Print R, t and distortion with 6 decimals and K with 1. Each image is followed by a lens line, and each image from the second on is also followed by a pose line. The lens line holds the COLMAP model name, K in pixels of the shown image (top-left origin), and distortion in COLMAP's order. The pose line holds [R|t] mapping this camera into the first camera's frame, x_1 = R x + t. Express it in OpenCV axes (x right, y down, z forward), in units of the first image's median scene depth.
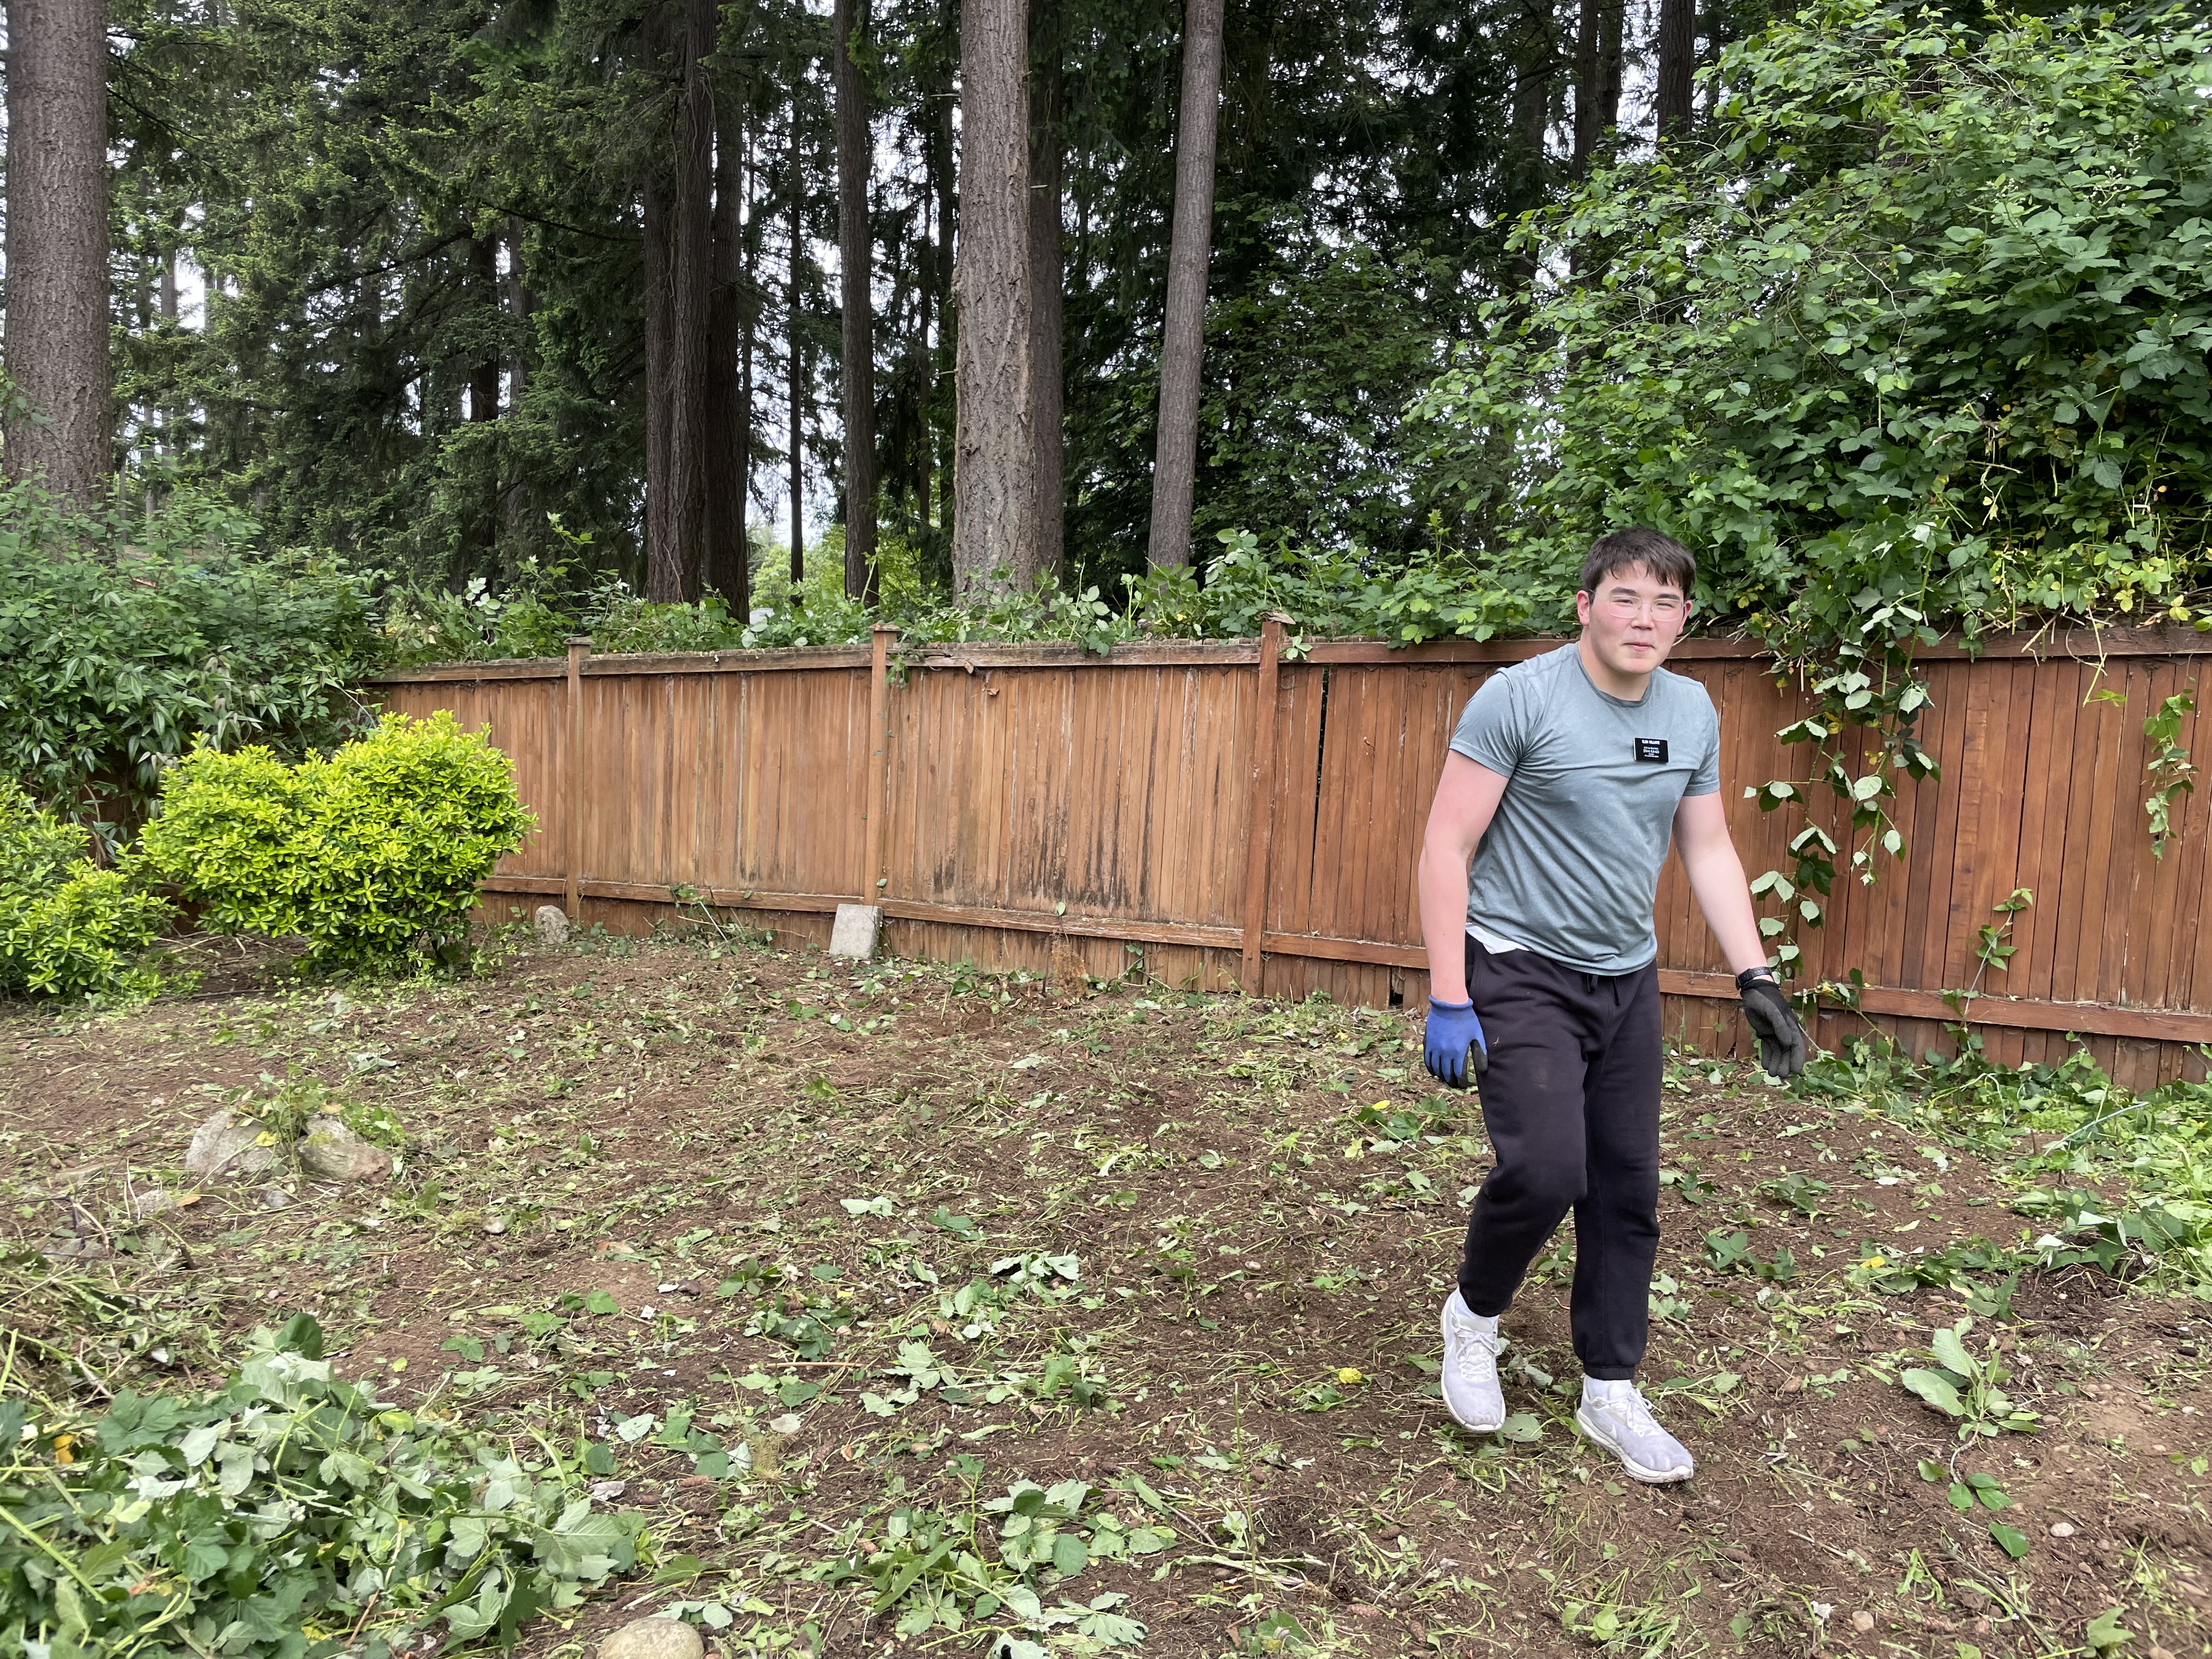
lens RADIAL K [[1674.2, 0, 1106.3], [0, 1674.2, 816.9], [0, 0, 1]] dist [0.086987, -0.117708]
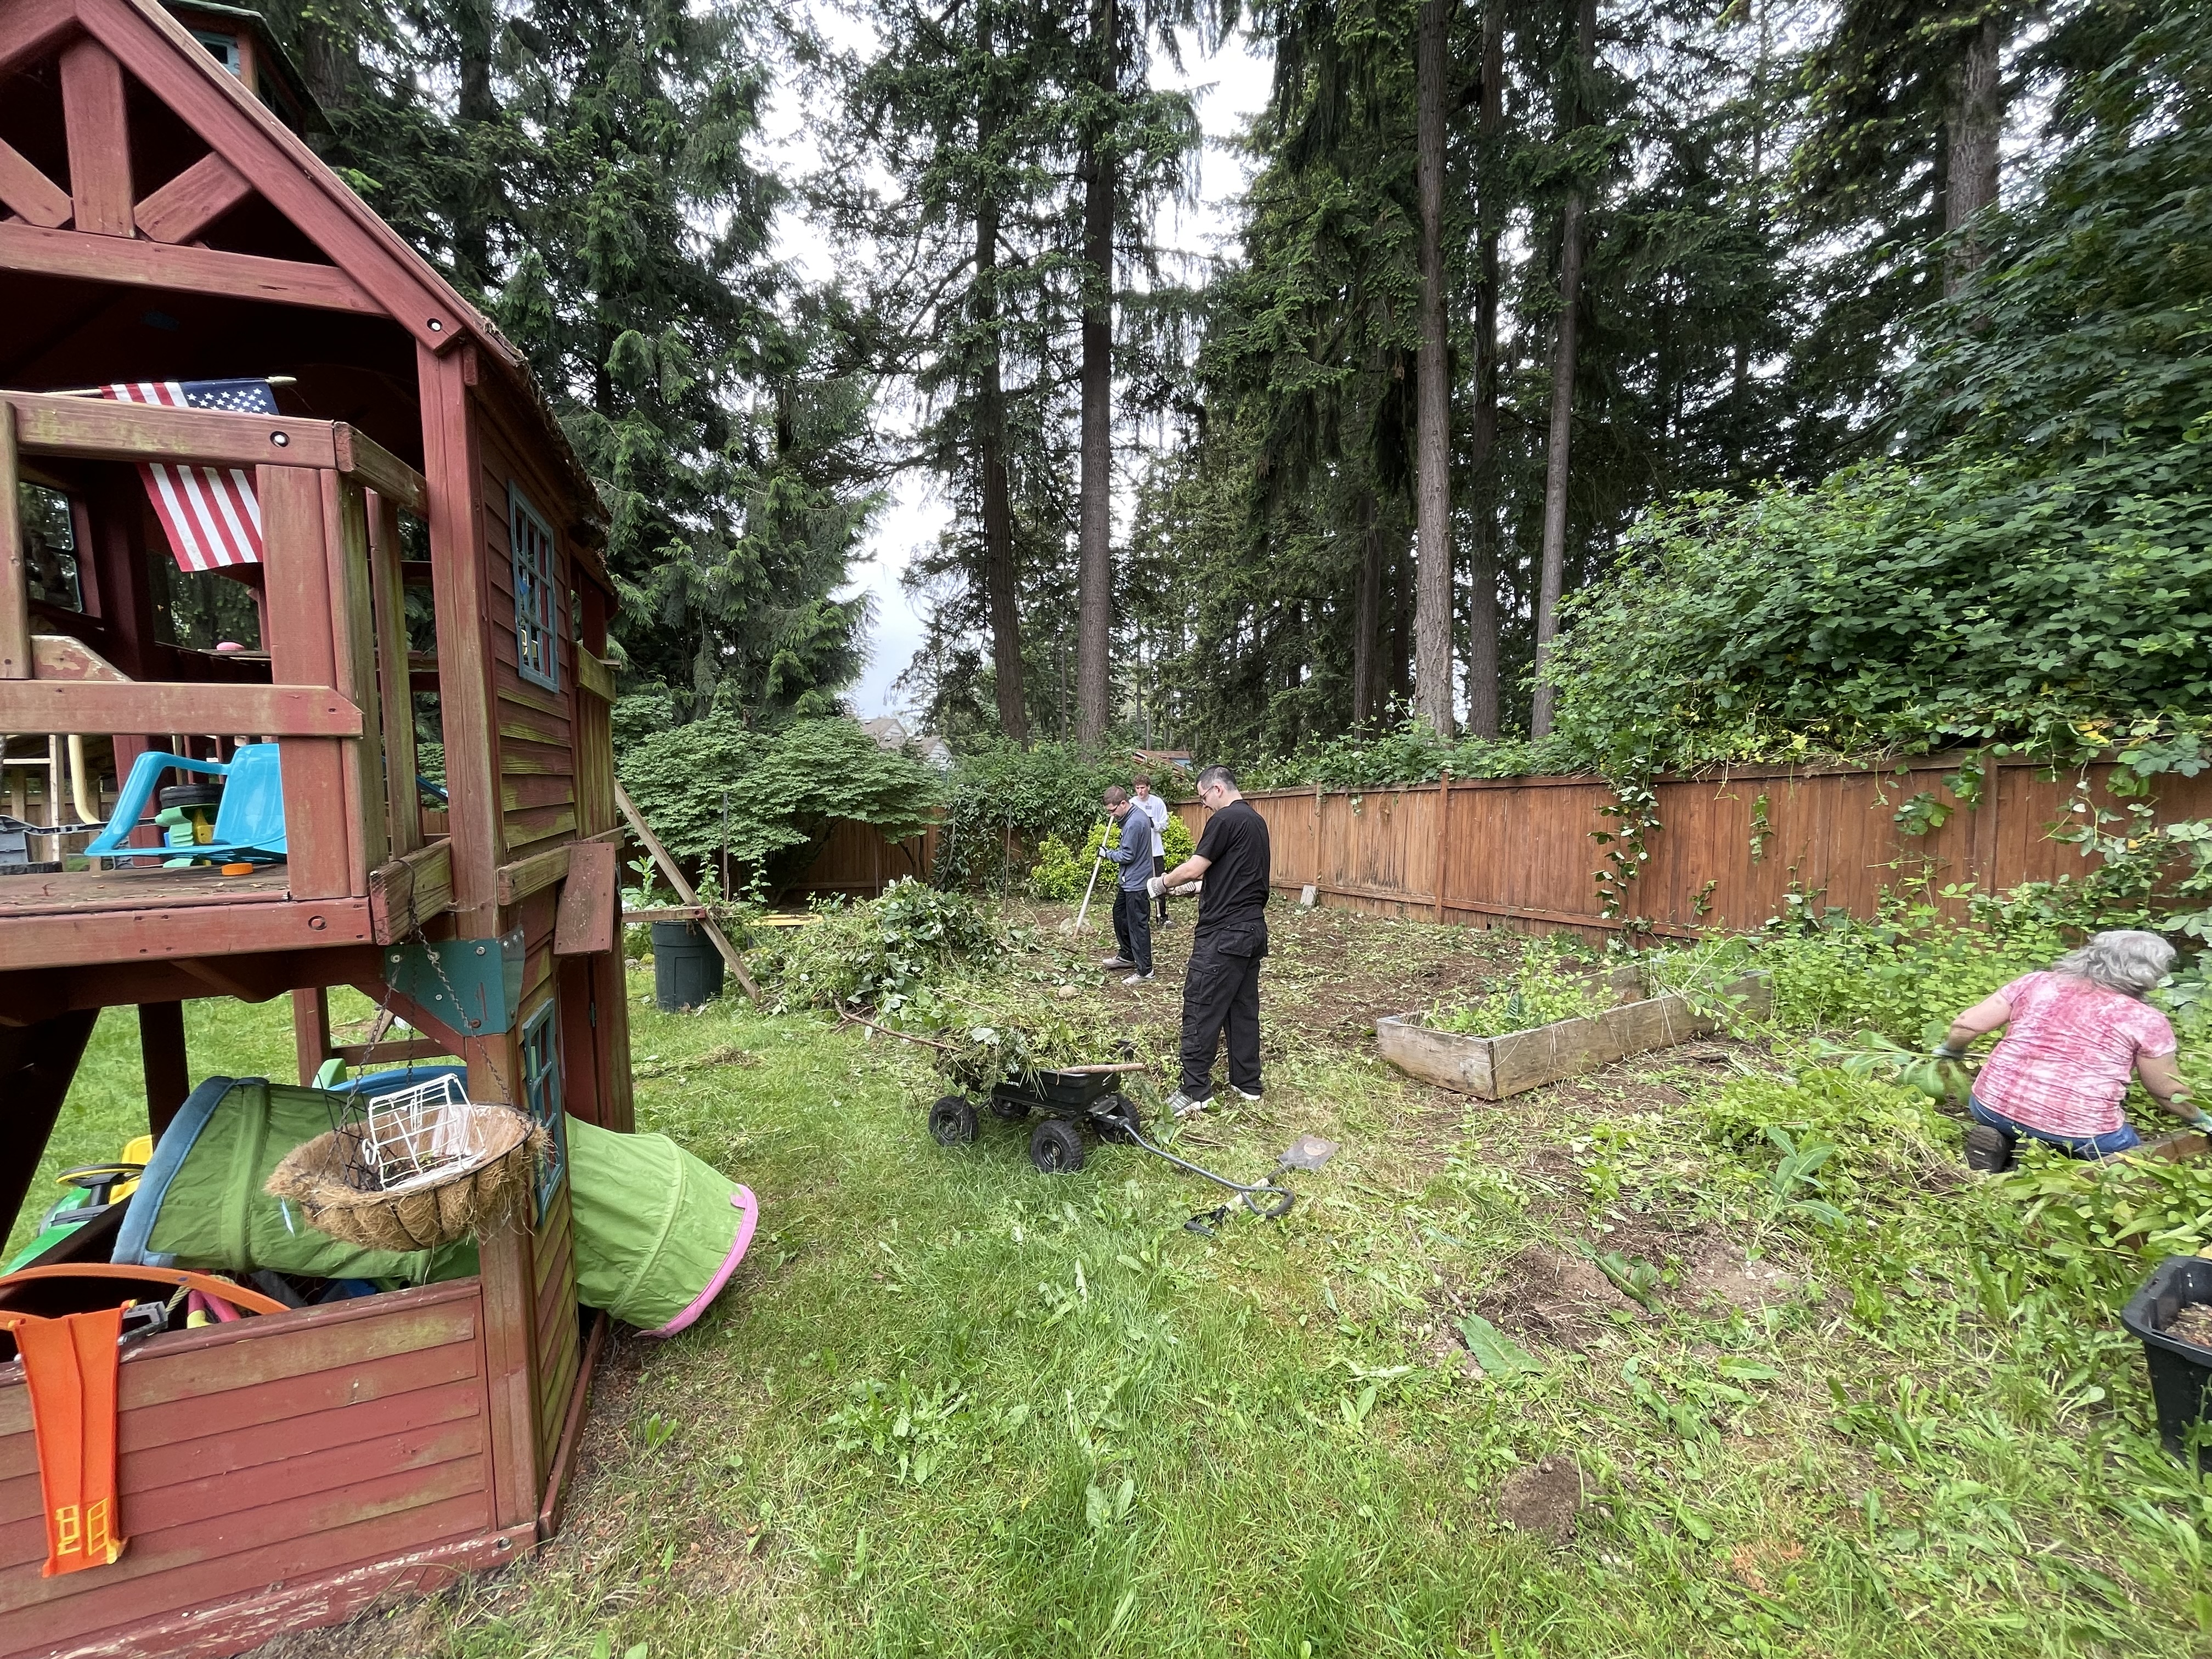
lens RADIAL K [[896.2, 0, 1101.2], [0, 896.2, 819.7], [0, 0, 1]] dist [0.000982, -0.000283]
pose [[0.821869, -0.003004, -0.569669, 0.403712], [-0.036346, 0.997672, -0.057698, 0.045564], [0.568516, 0.068126, 0.819846, -0.349225]]
